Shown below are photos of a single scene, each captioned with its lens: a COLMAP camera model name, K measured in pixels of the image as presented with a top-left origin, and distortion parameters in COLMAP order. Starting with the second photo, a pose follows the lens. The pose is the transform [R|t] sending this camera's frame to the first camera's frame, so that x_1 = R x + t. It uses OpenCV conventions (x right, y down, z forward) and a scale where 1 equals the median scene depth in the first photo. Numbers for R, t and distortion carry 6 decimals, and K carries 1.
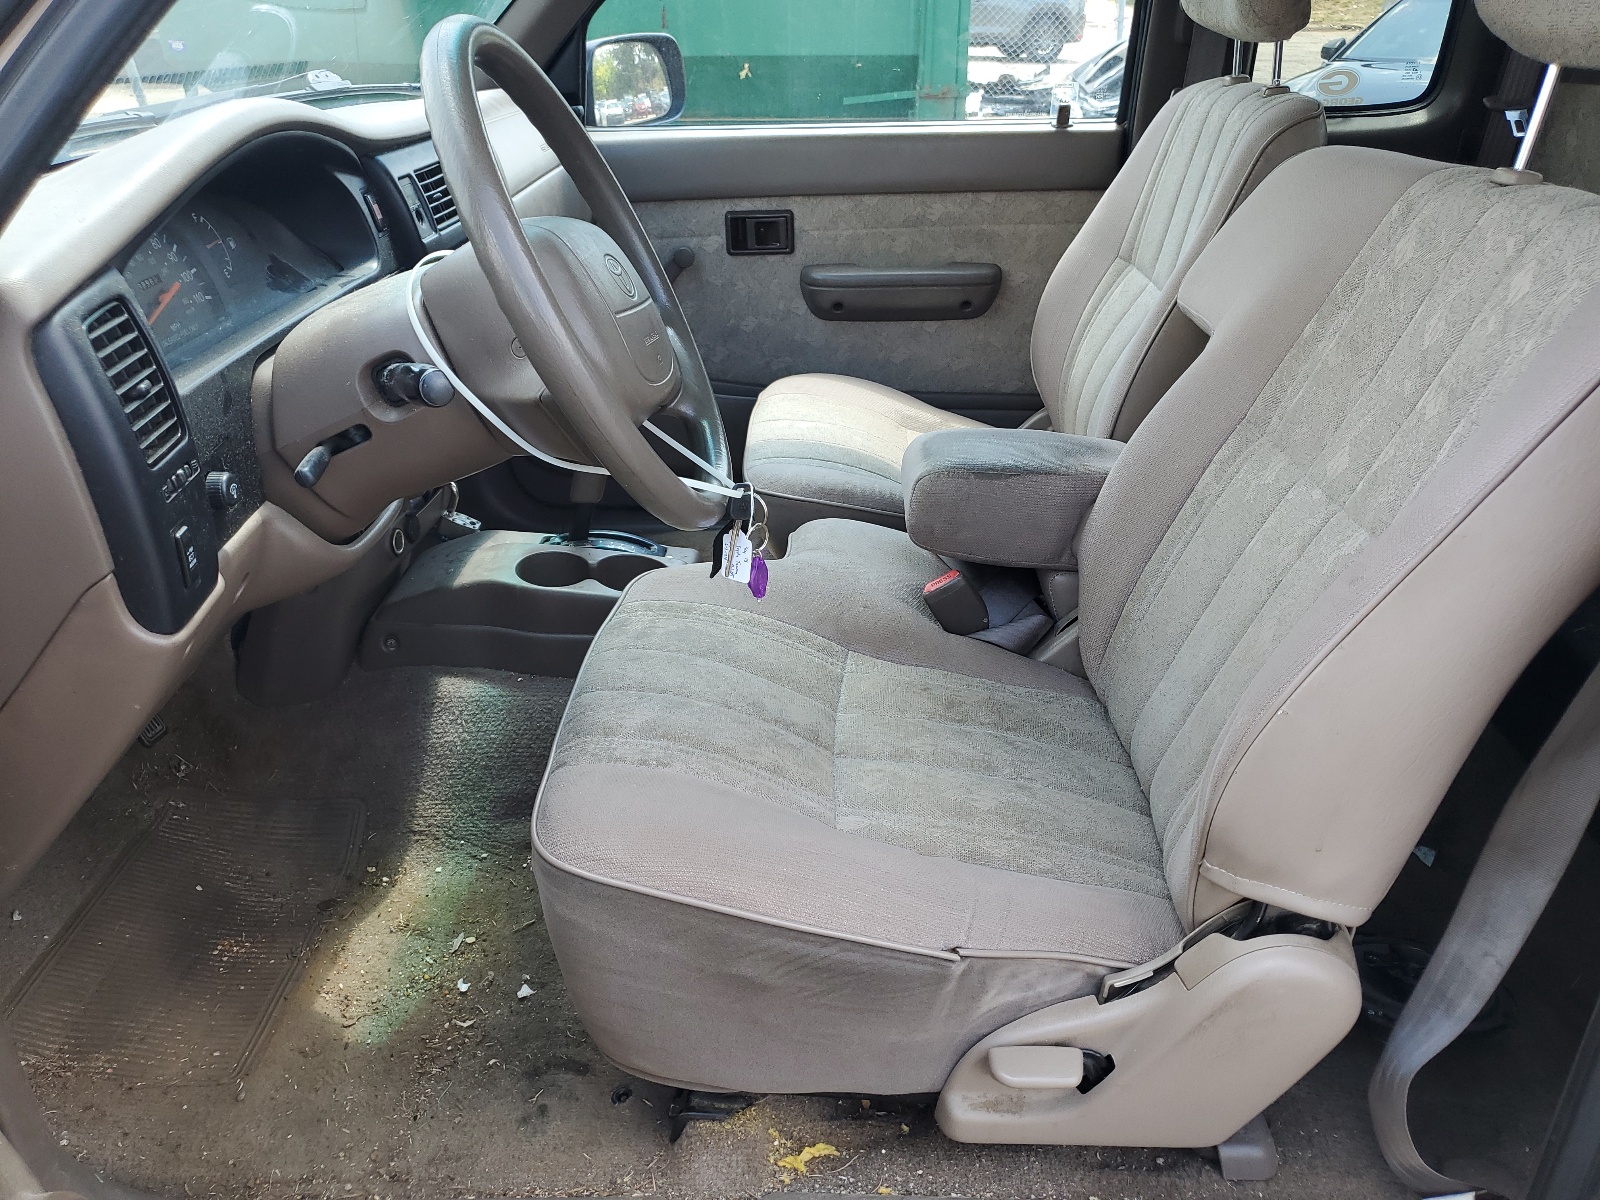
lens RADIAL K [[1234.6, 0, 800.0], [0, 1234.6, 600.0], [0, 0, 1]] dist [0.008113, -0.073118]
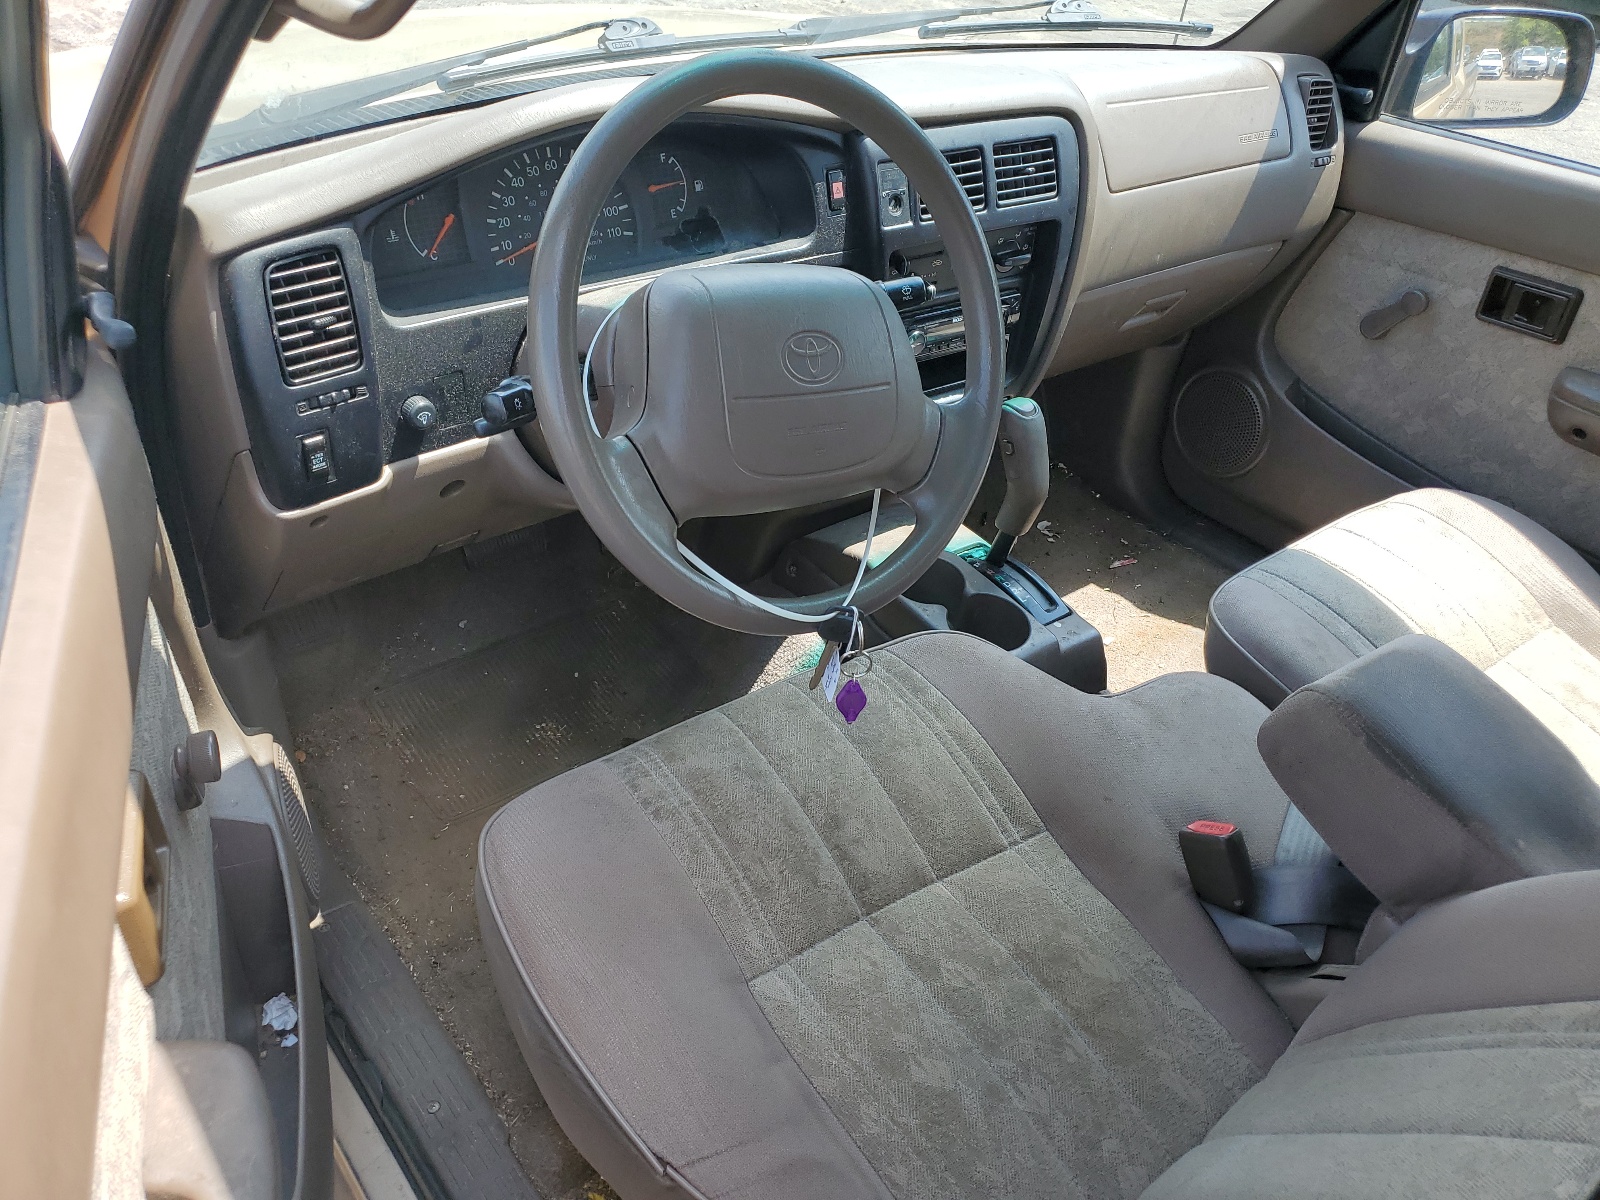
lens RADIAL K [[1234.6, 0, 800.0], [0, 1234.6, 600.0], [0, 0, 1]] dist [0.008113, -0.073118]
pose [[0.629509, 0.477909, -0.612635, 0.435795], [-0.399859, 0.875305, 0.271943, -0.300485], [0.666207, 0.073777, 0.742109, 0.274085]]
